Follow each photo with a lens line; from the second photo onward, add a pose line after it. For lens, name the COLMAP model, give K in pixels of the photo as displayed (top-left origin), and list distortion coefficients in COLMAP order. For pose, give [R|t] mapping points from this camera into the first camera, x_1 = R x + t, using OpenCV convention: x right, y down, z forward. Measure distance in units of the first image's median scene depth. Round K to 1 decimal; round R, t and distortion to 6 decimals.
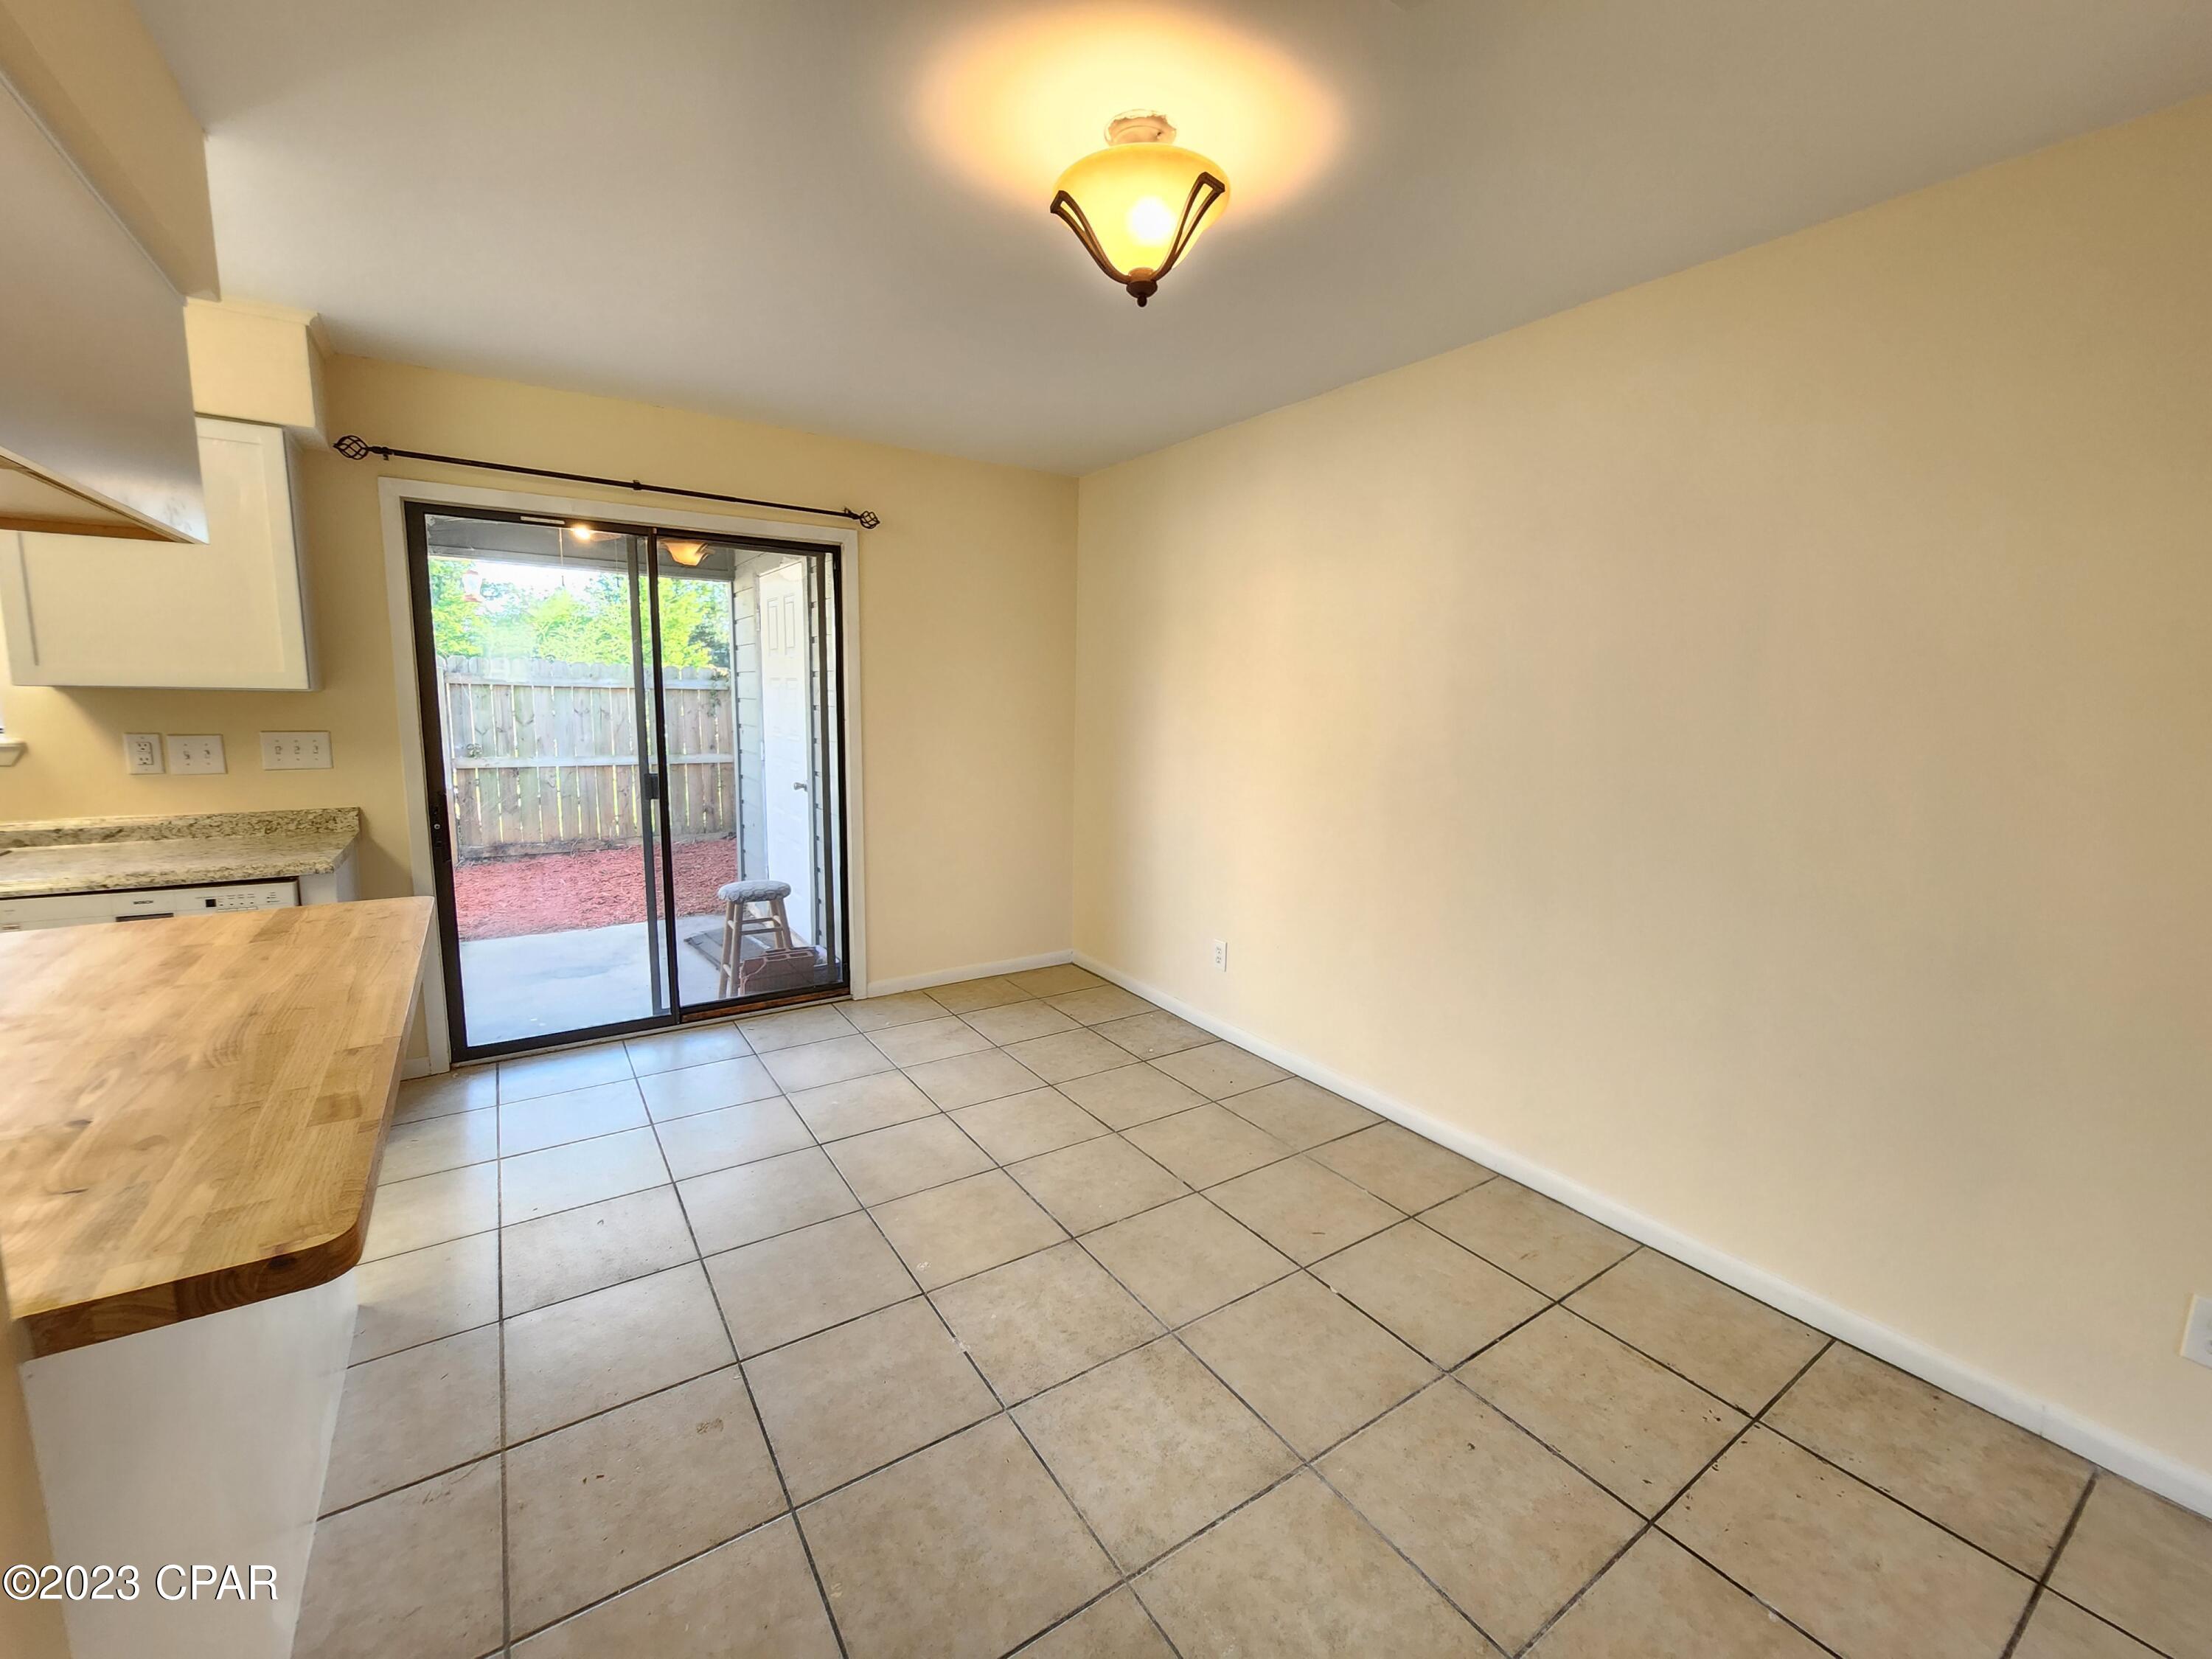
lens RADIAL K [[908.7, 0, 1104.7], [0, 908.7, 826.1], [0, 0, 1]] dist [0.002253, -0.000834]
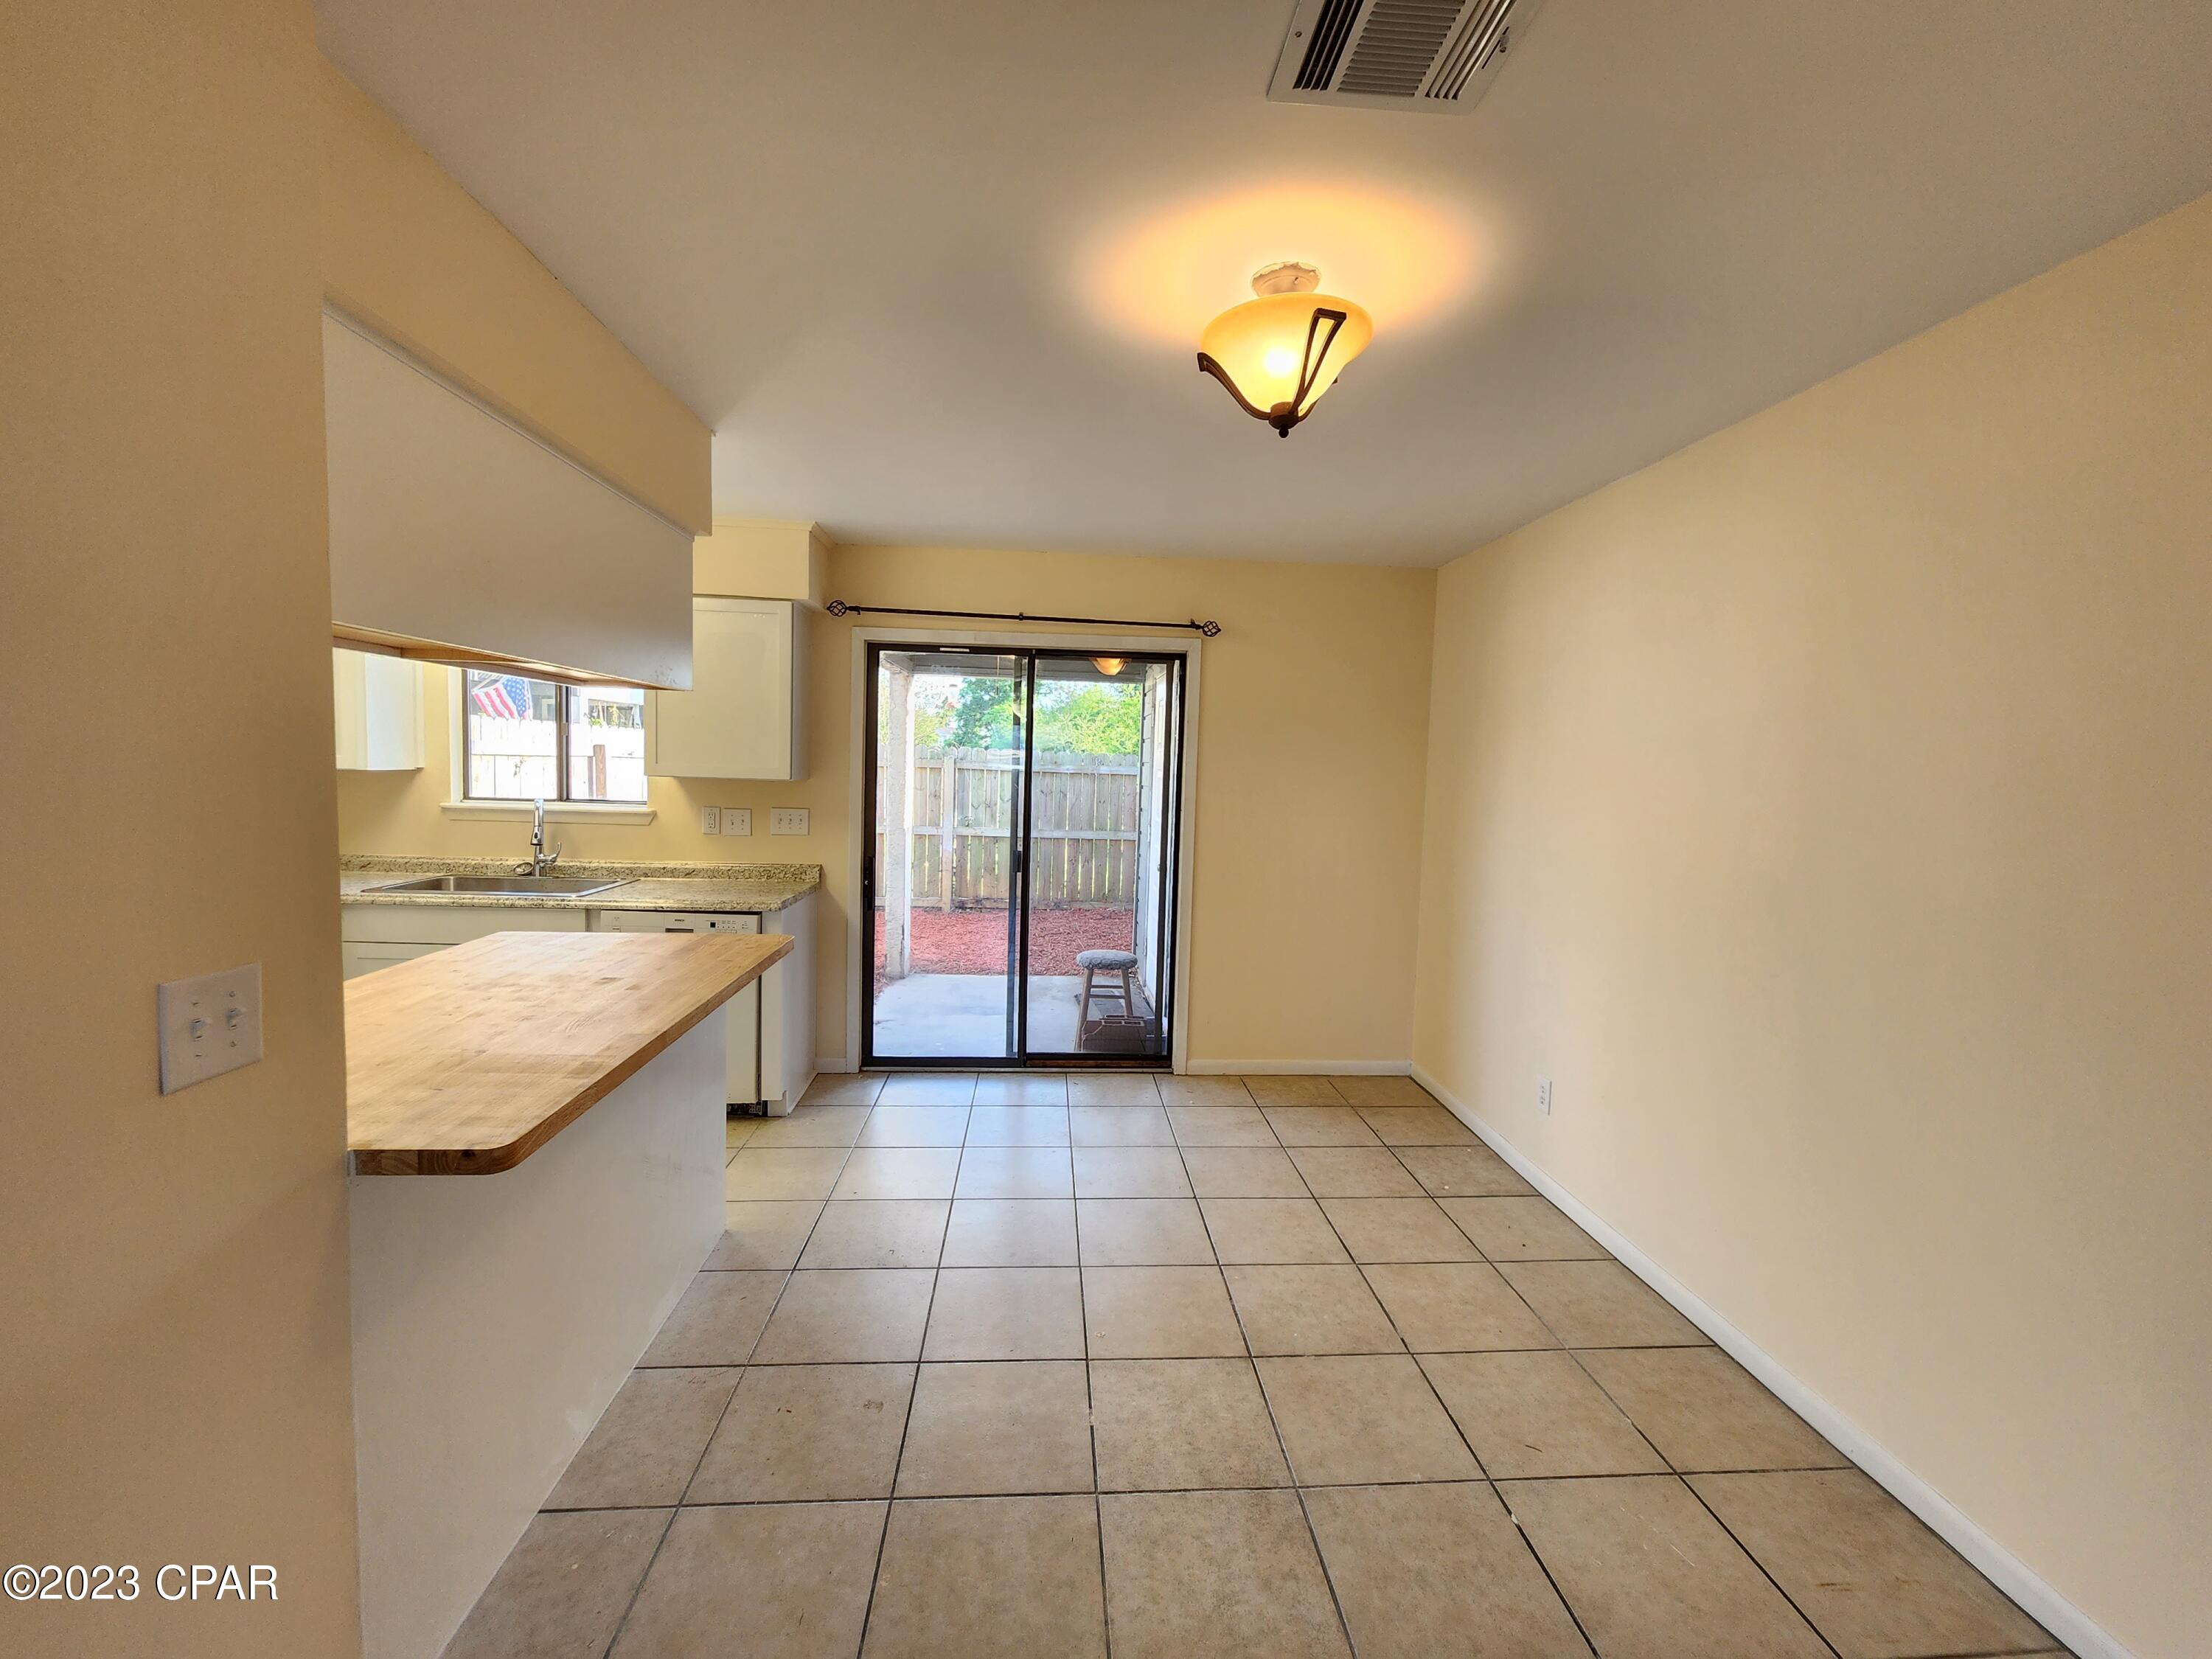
lens RADIAL K [[908.7, 0, 1108.8], [0, 908.7, 826.9], [0, 0, 1]] dist [0.002253, -0.000834]
pose [[0.867960, 0.040911, -0.494946, 0.247814], [-0.084448, 0.994246, -0.065910, -0.025982], [0.489401, 0.099004, 0.866420, 0.027270]]
